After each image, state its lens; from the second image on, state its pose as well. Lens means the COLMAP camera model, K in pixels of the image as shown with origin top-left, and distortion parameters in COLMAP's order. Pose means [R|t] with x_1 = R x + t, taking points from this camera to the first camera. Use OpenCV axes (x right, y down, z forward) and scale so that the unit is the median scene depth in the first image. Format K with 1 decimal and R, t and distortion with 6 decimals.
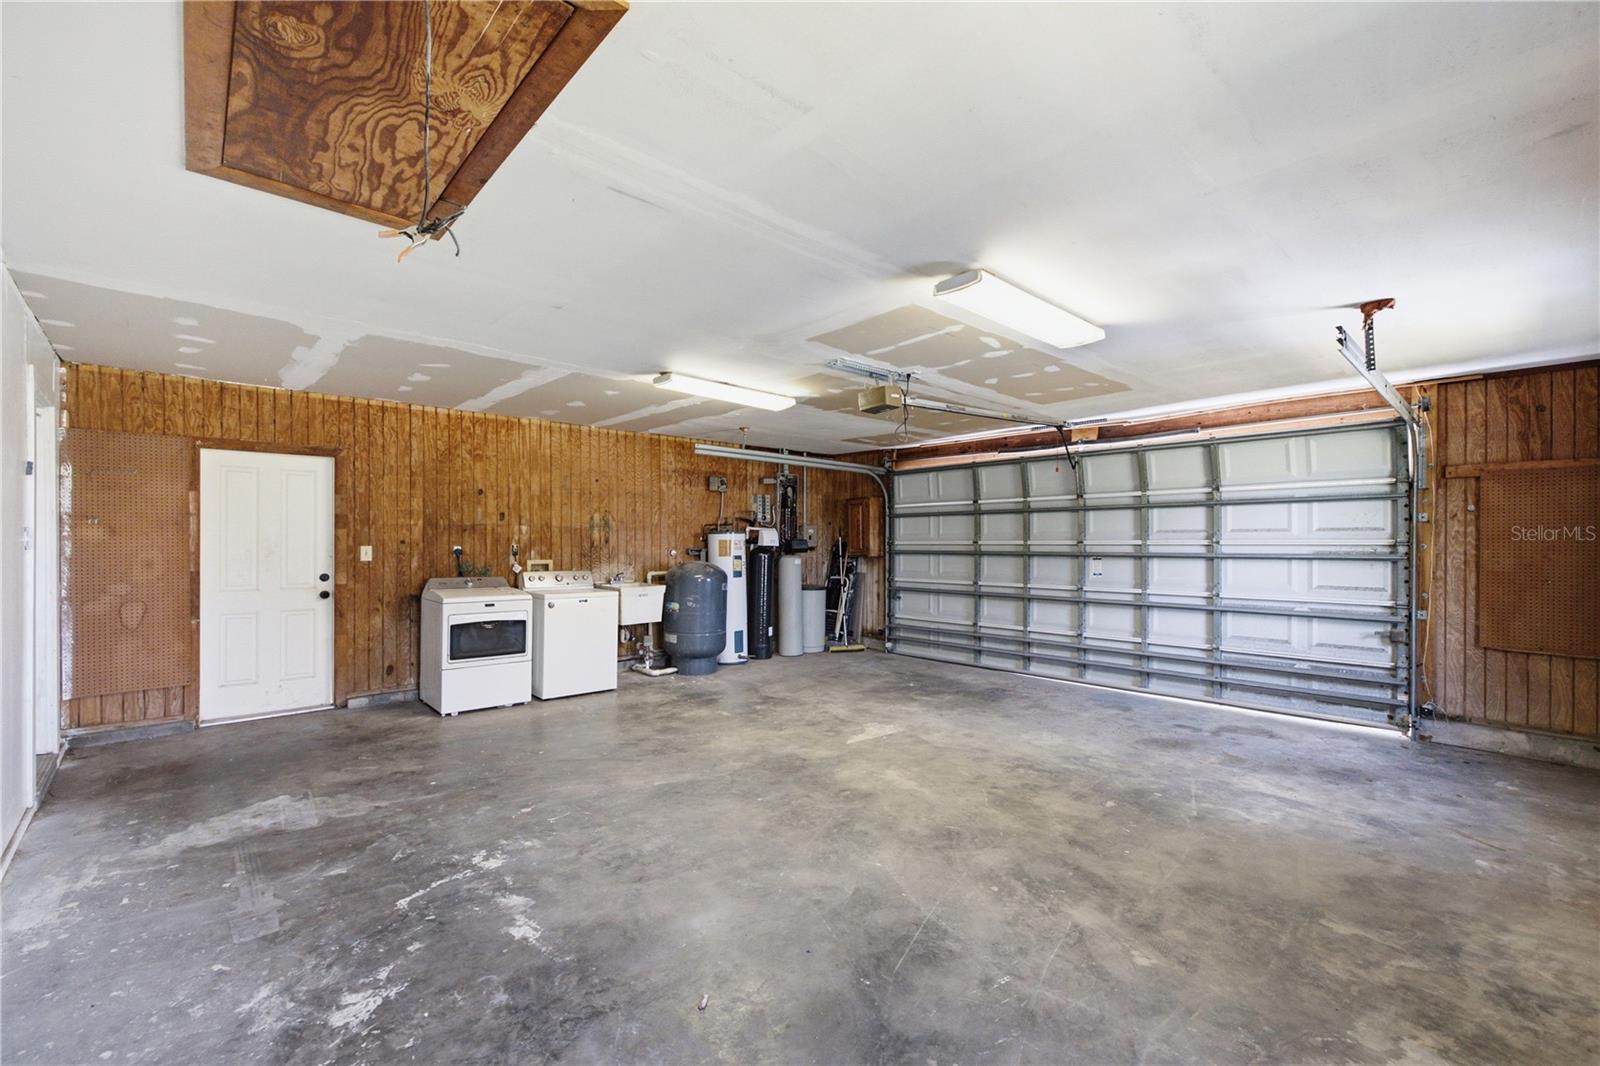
lens RADIAL K [[690.2, 0, 806.5], [0, 690.2, 542.9], [0, 0, 1]] dist [0.010656, 0.000063]
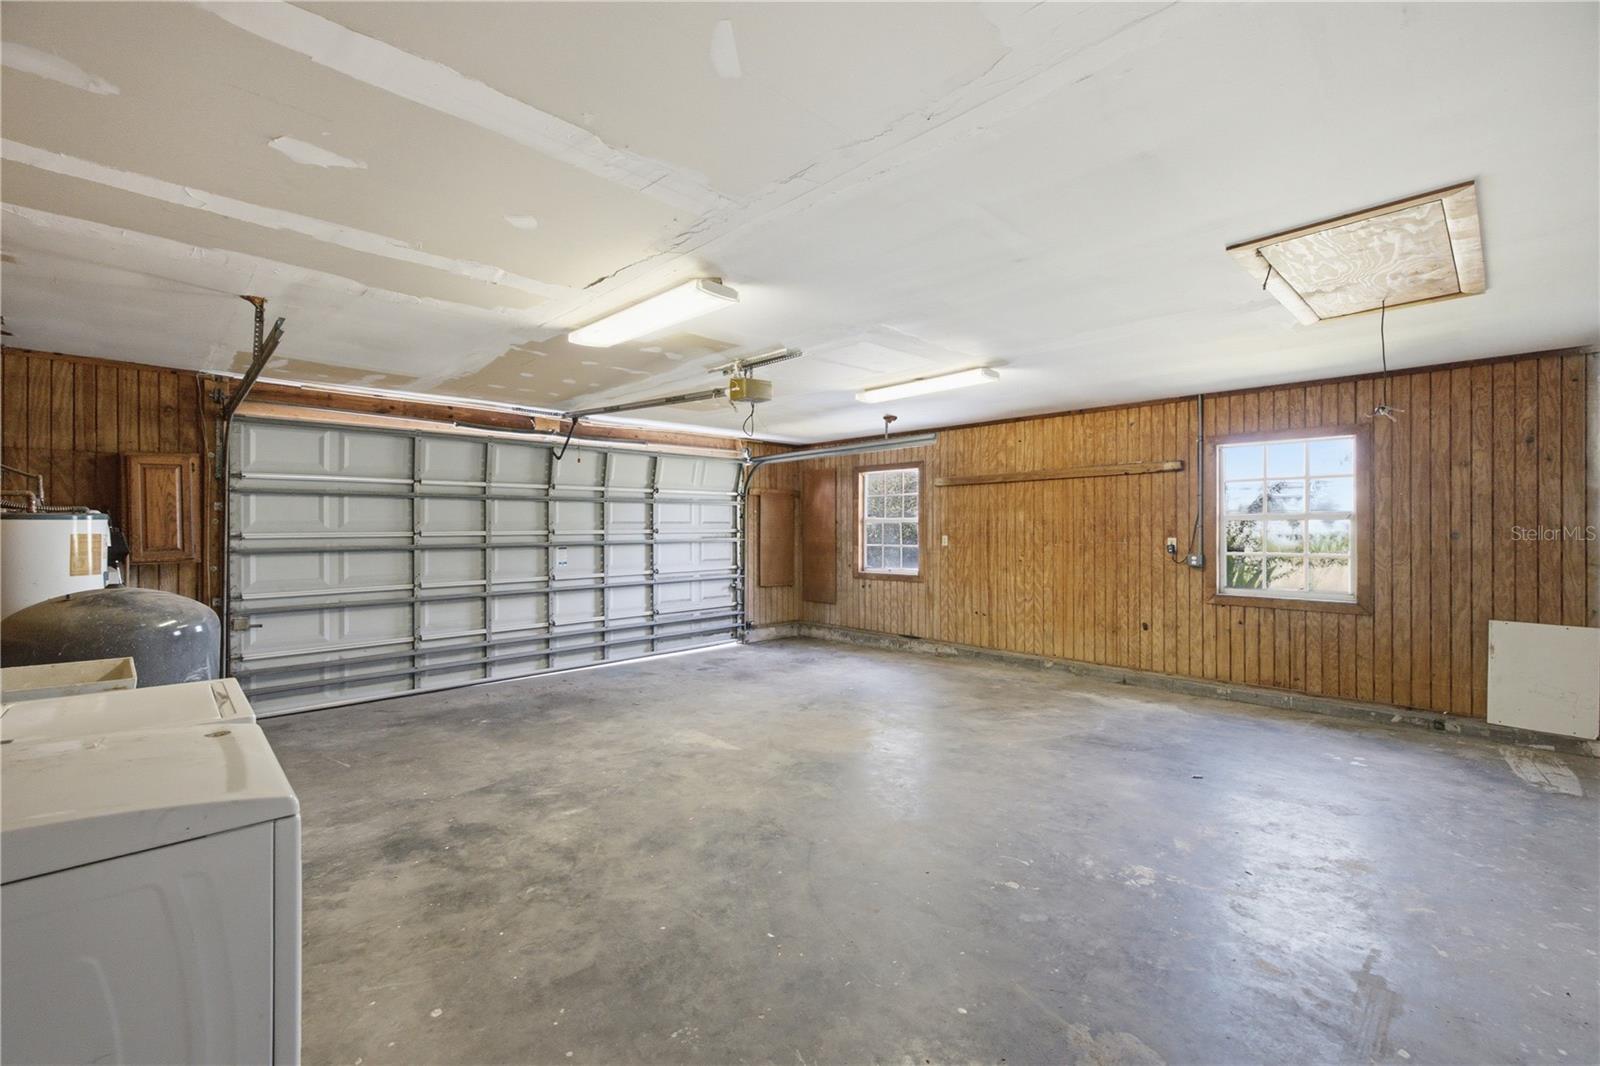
lens RADIAL K [[690.2, 0, 805.6], [0, 690.2, 524.7], [0, 0, 1]] dist [0.010656, 0.000063]
pose [[-0.048542, 0.003004, 0.998817, -0.752408], [0.005988, 0.999978, -0.002717, -0.008761], [-0.998803, 0.005849, -0.048559, 0.817973]]
